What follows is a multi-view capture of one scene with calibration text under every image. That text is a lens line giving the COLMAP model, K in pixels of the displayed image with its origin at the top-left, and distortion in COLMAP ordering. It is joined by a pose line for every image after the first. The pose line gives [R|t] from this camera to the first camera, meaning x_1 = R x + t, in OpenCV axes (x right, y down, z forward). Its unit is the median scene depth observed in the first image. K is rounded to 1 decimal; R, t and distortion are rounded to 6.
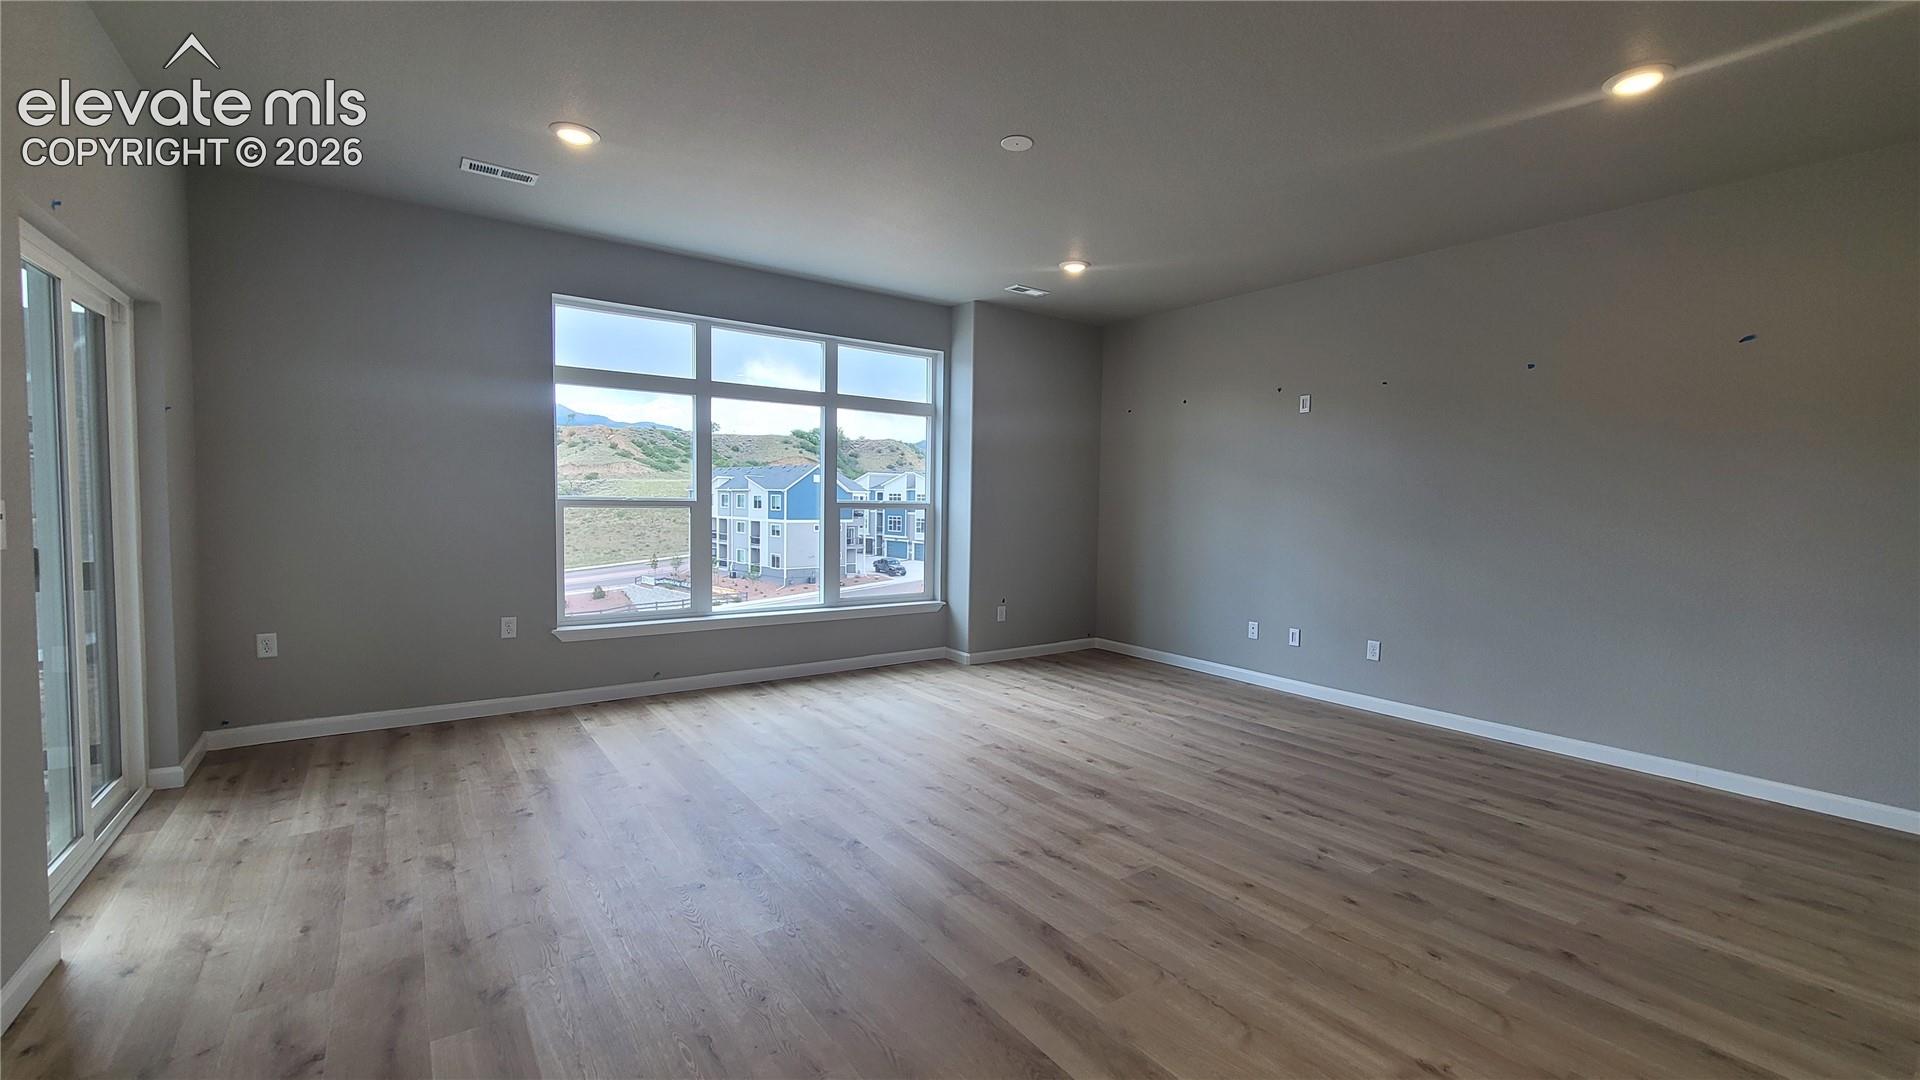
lens RADIAL K [[784.9, 0, 952.7], [0, 784.9, 535.4], [0, 0, 1]] dist [-0.008249, -0.000090]
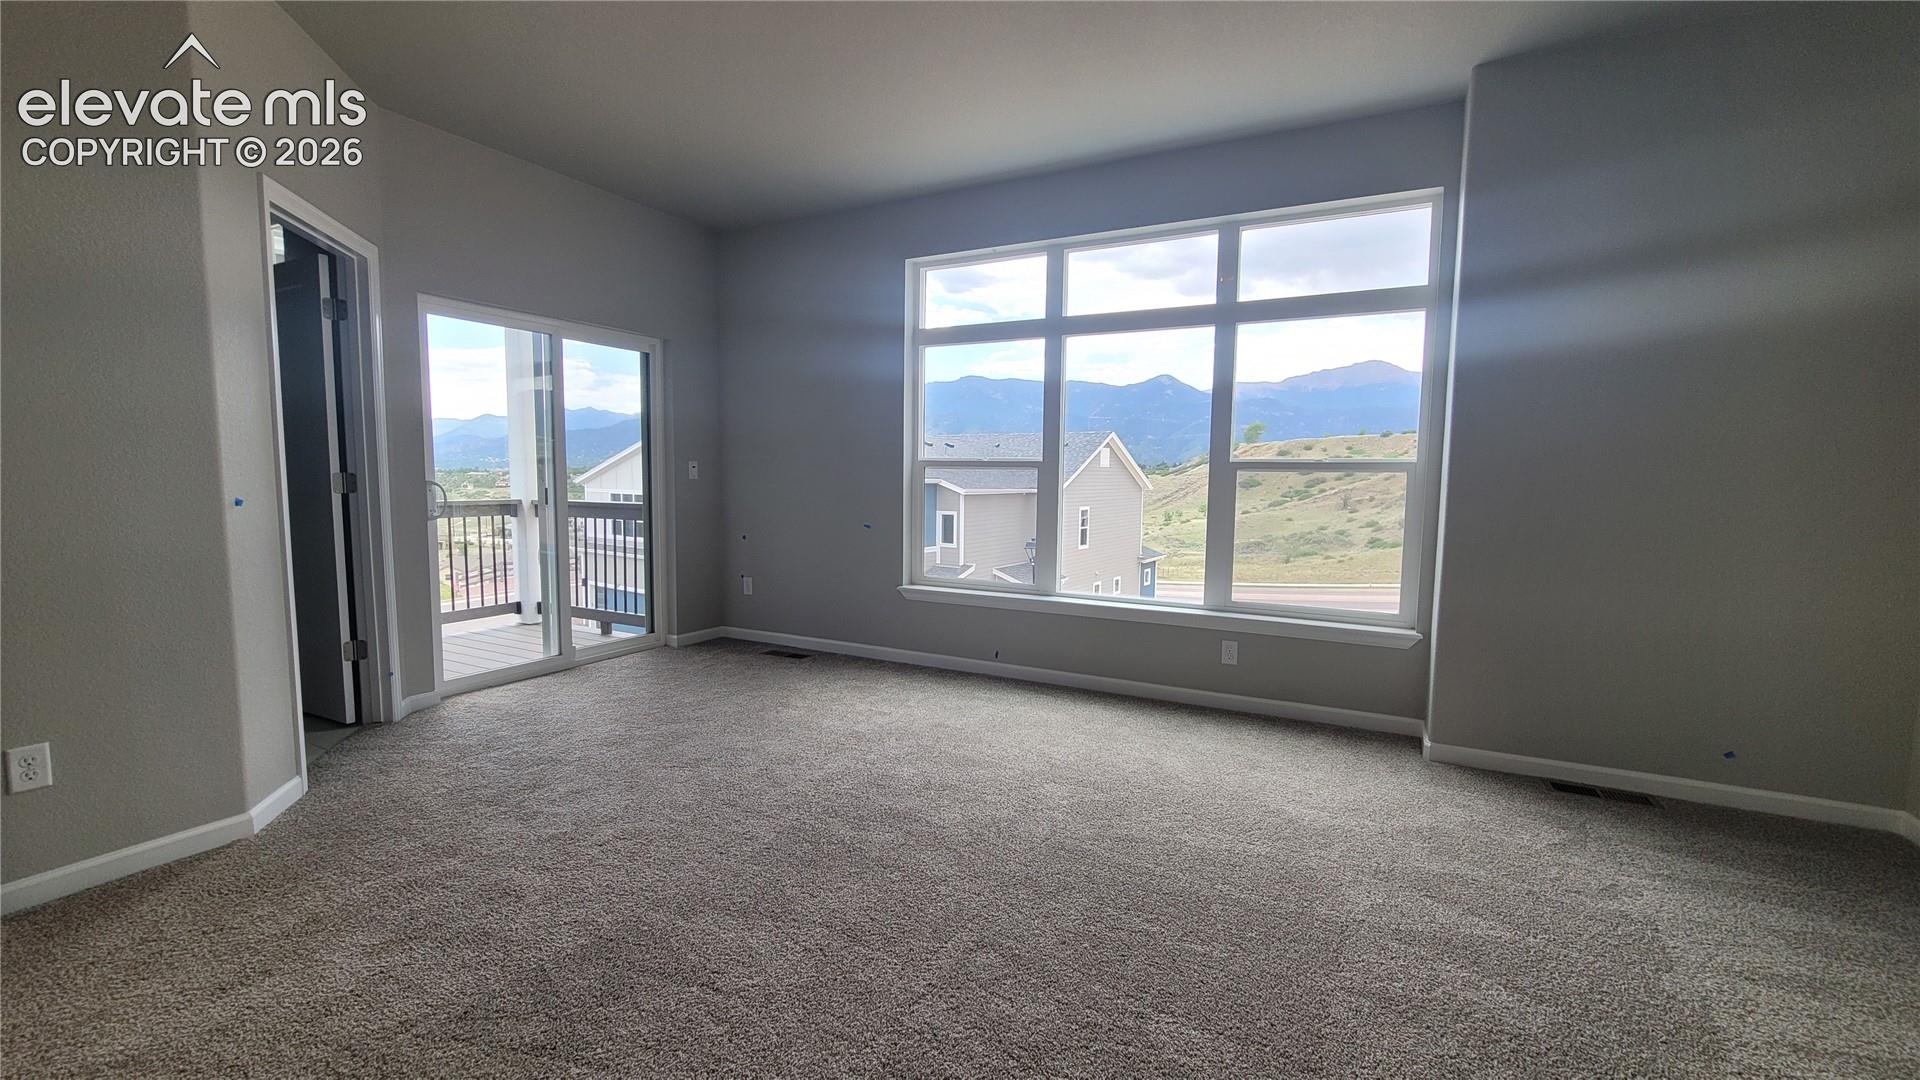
lens RADIAL K [[784.9, 0, 924.5], [0, 784.9, 528.9], [0, 0, 1]] dist [-0.008249, -0.000090]
pose [[0.428527, 0.040639, -0.902614, 0.337688], [-0.046549, 0.998654, 0.022863, 0.014106], [0.902329, 0.032218, 0.429842, 0.431992]]
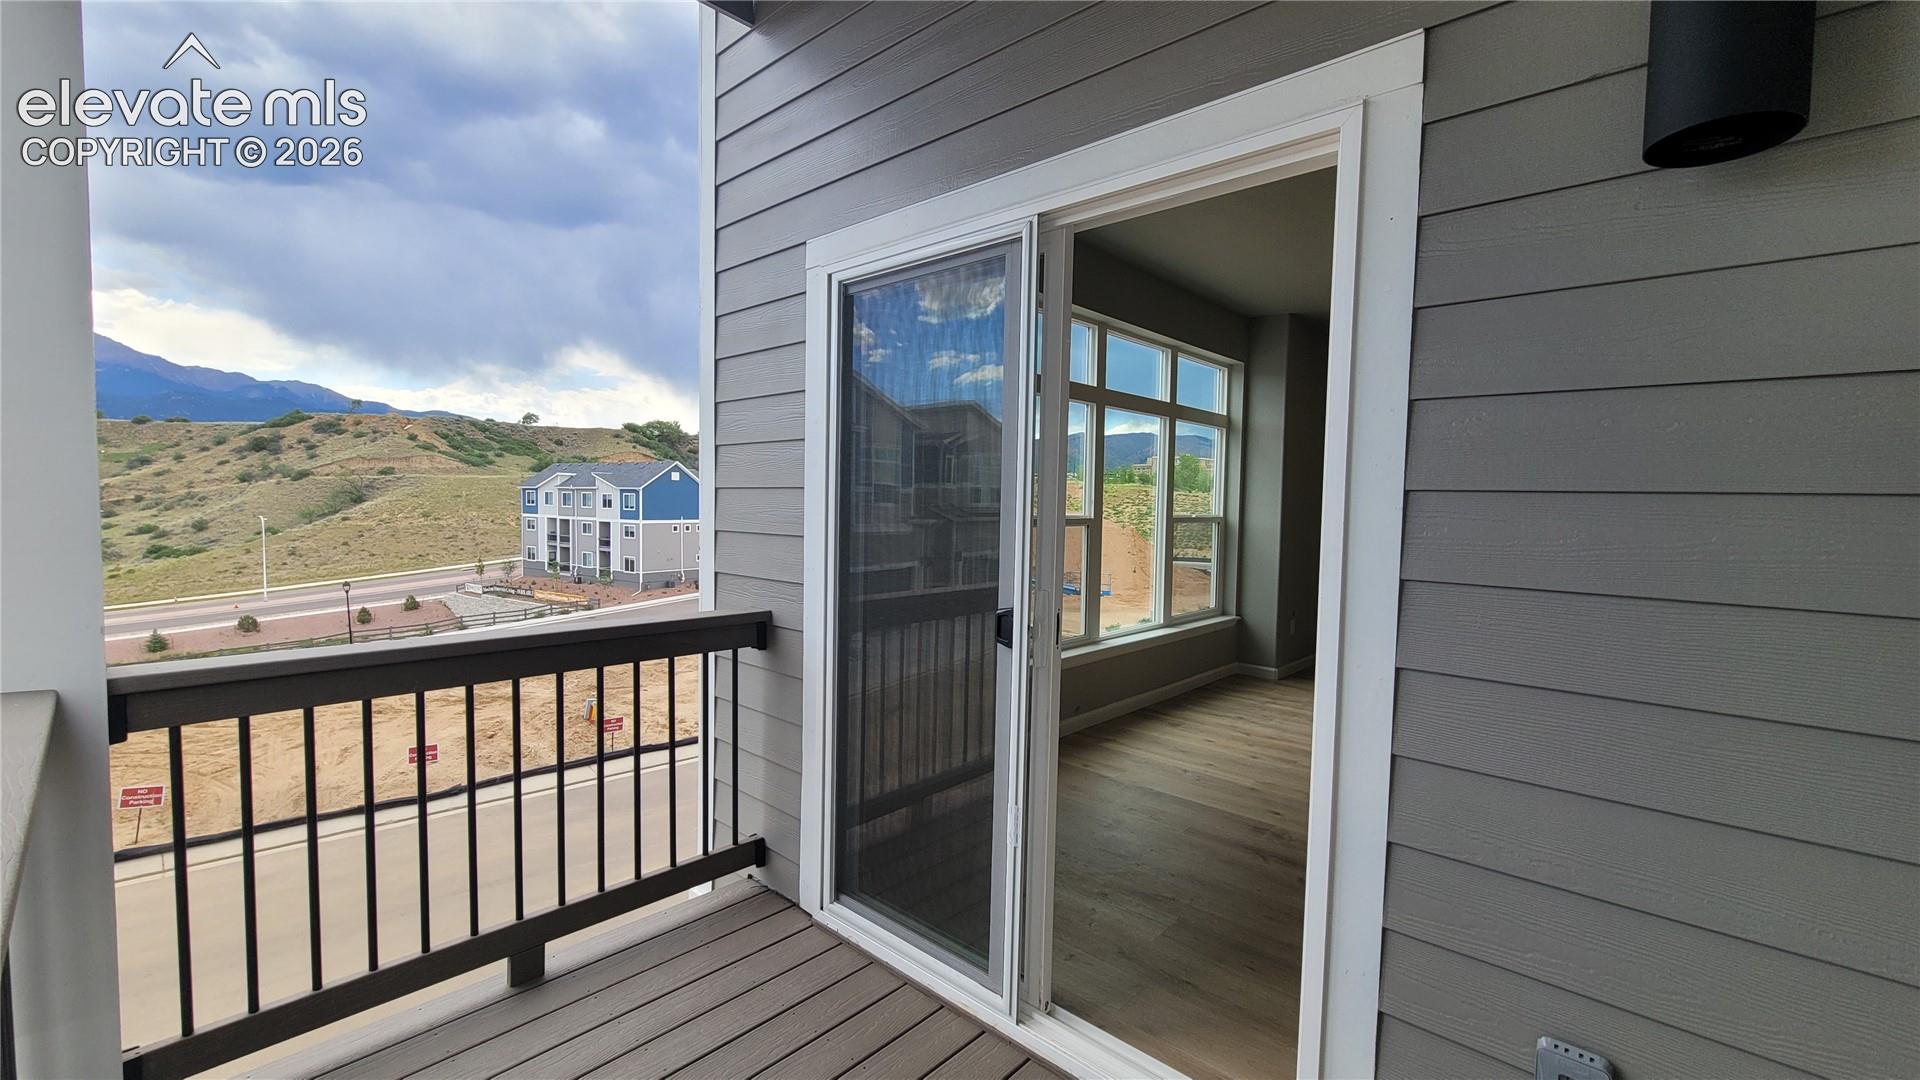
lens RADIAL K [[784.9, 0, 946.7], [0, 784.9, 521.4], [0, 0, 1]] dist [-0.008249, -0.000090]
pose [[0.978640, -0.004293, 0.205539, -0.596356], [0.007468, 0.999864, -0.014673, -0.024083], [-0.205448, 0.015895, 0.978539, 0.112941]]
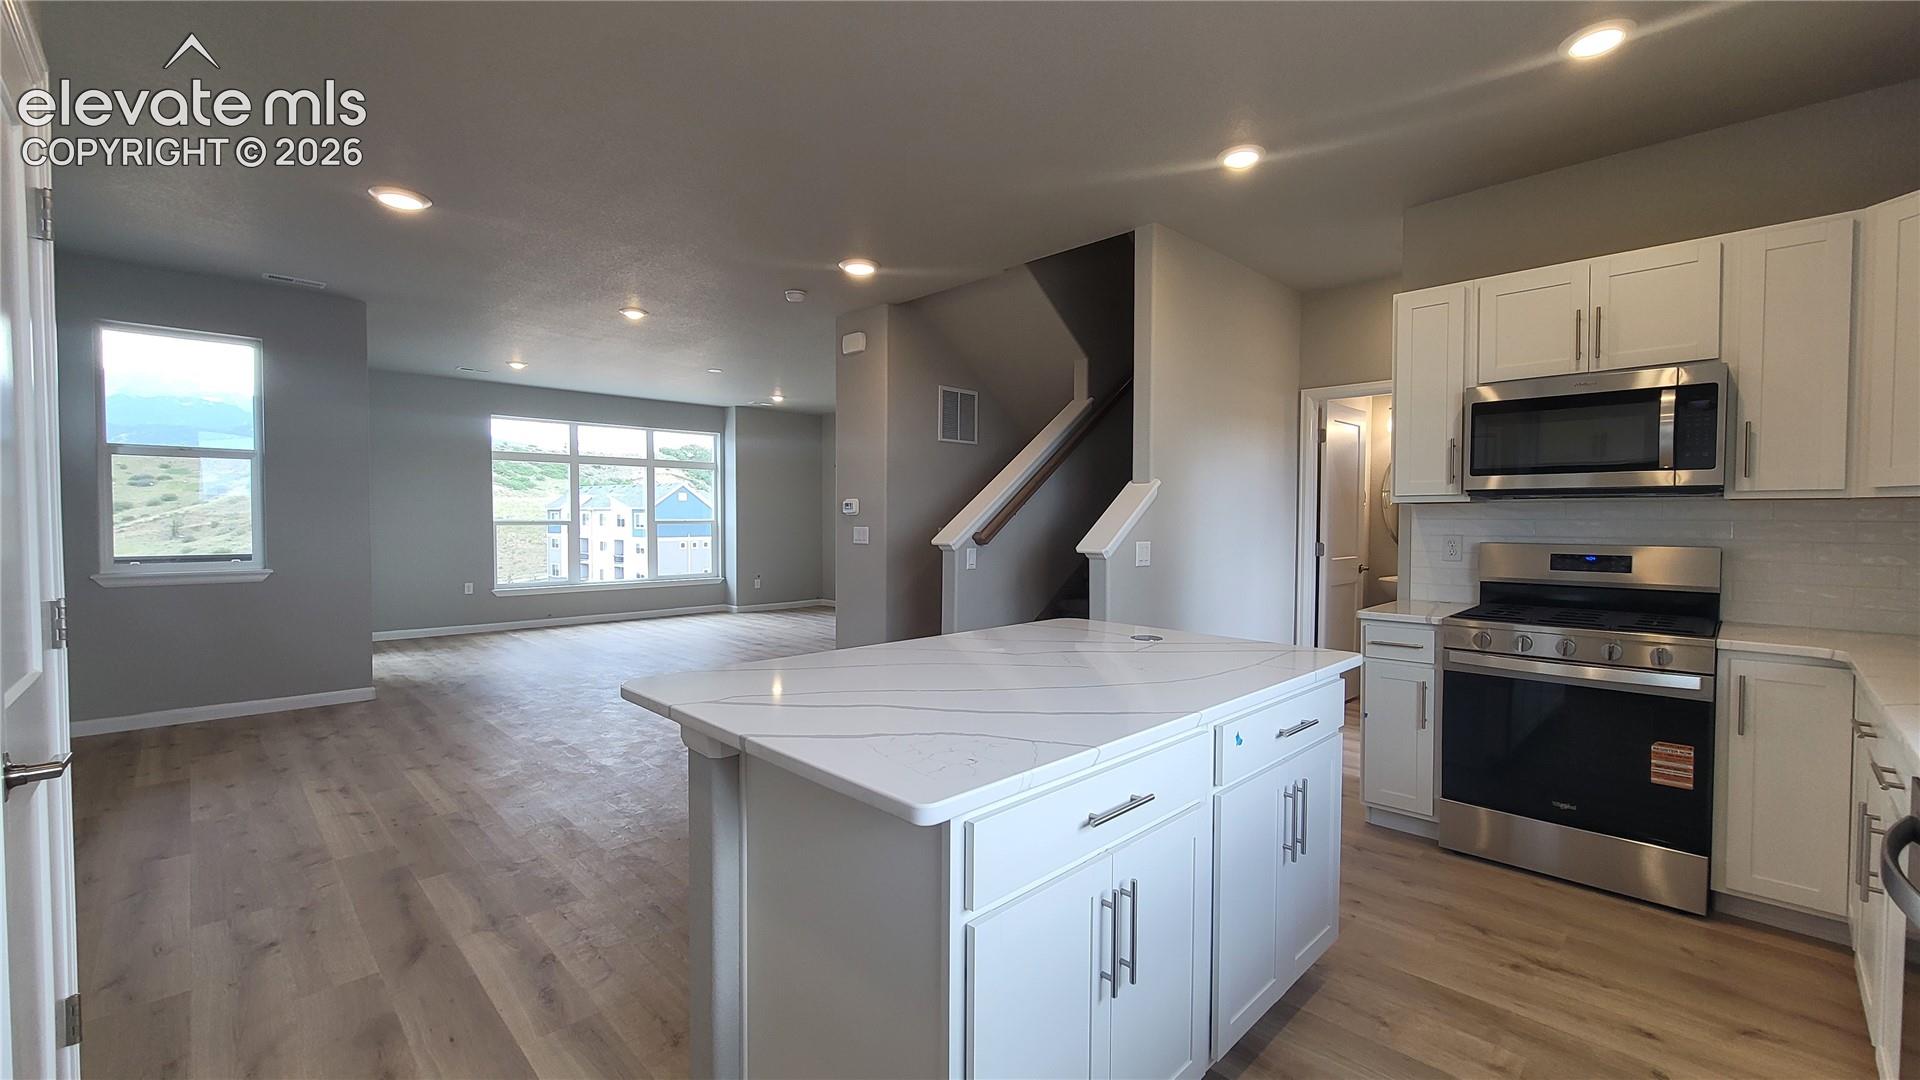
lens RADIAL K [[784.9, 0, 962.5], [0, 784.9, 543.6], [0, 0, 1]] dist [-0.008249, -0.000090]
pose [[0.986265, -0.017792, 0.164209, 0.231785], [0.019248, 0.999788, -0.007278, 0.033724], [-0.164045, 0.010339, 0.986399, -0.808202]]
